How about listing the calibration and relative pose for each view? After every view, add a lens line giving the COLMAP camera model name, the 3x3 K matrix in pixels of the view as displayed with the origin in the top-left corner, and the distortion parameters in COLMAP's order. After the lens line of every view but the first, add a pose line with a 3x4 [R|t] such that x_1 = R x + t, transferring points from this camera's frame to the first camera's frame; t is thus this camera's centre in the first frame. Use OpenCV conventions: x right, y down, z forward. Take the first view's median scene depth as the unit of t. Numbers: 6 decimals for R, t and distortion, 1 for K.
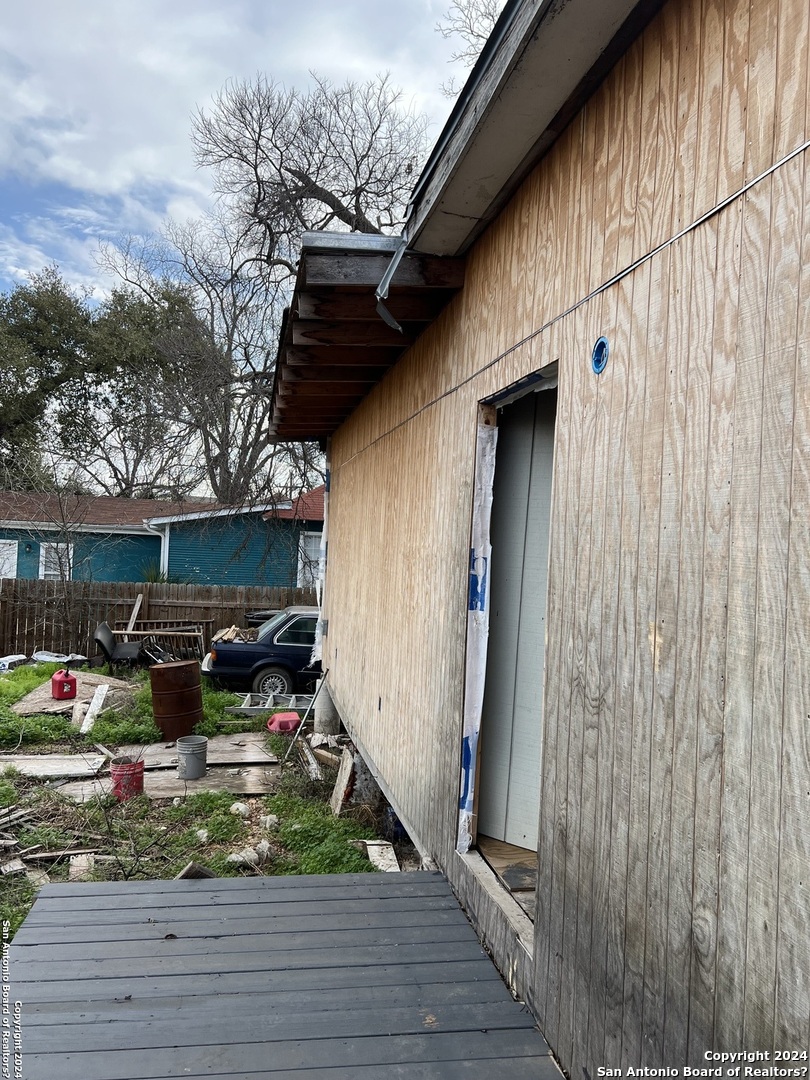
lens RADIAL K [[808.6, 0, 402.8], [0, 808.6, 542.8], [0, 0, 1]] dist [0.054580, -0.047387]
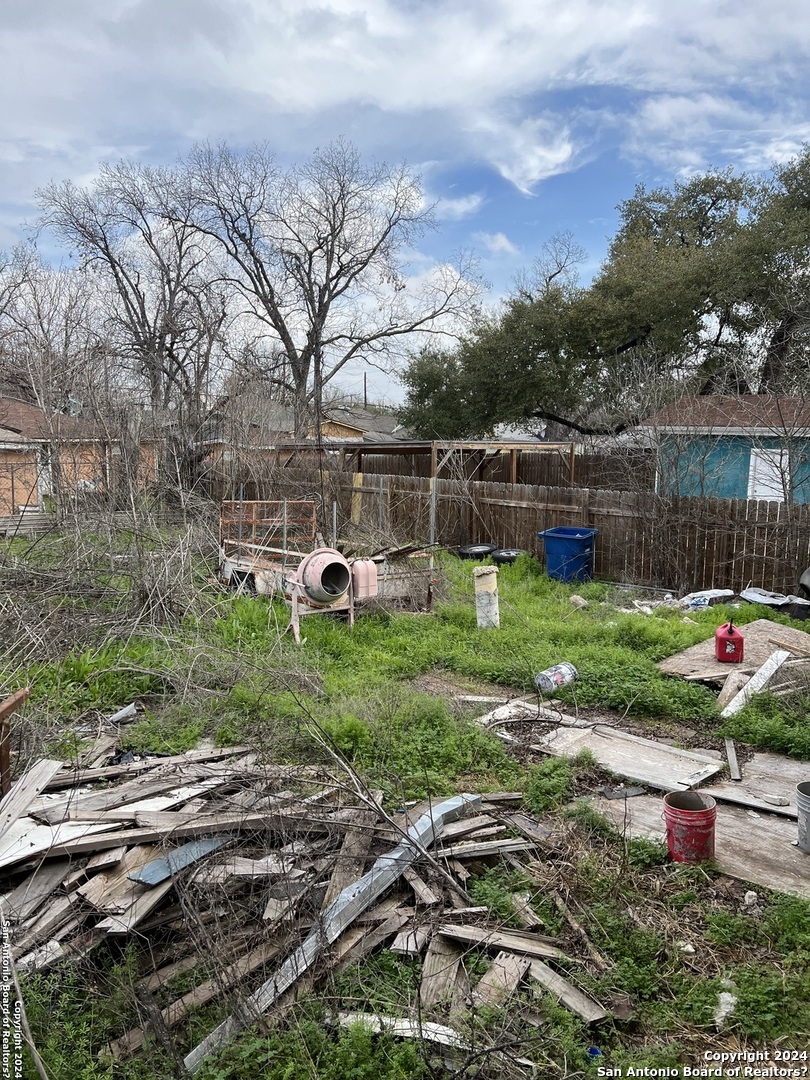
lens RADIAL K [[834.6, 0, 404.5], [0, 834.6, 559.6], [0, 0, 1]] dist [0.005296, 0.003427]
pose [[0.582193, 0.085691, -0.808522, 0.031221], [0.020547, 0.992562, 0.119992, -0.001629], [0.812791, -0.086471, 0.576102, 0.328592]]
